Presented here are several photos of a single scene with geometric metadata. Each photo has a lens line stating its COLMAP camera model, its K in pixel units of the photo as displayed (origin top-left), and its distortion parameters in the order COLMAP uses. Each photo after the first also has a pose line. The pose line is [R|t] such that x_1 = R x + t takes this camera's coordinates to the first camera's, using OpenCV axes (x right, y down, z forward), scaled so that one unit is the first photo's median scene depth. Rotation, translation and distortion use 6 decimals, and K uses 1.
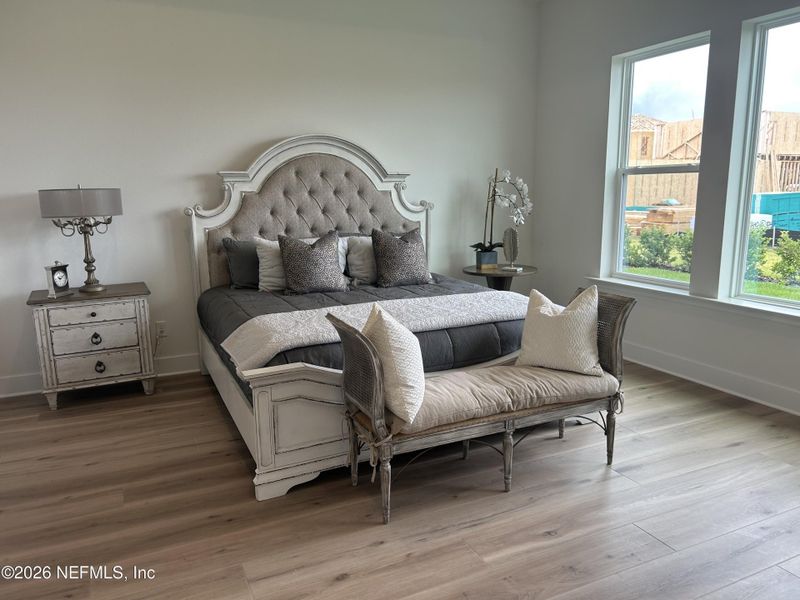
lens RADIAL K [[602.4, 0, 401.2], [0, 602.4, 303.3], [0, 0, 1]] dist [0.044355, -0.047725]
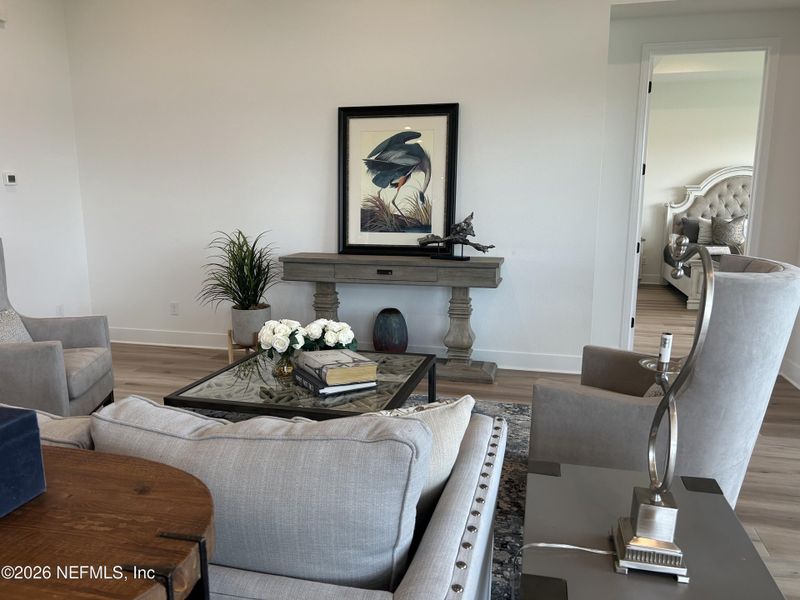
lens RADIAL K [[602.4, 0, 401.3], [0, 602.4, 303.8], [0, 0, 1]] dist [0.044355, -0.047725]
pose [[0.769830, 0.121483, -0.626581, 0.295738], [-0.124132, 0.991471, 0.039718, 0.216000], [0.626061, 0.047203, 0.778344, -1.179409]]
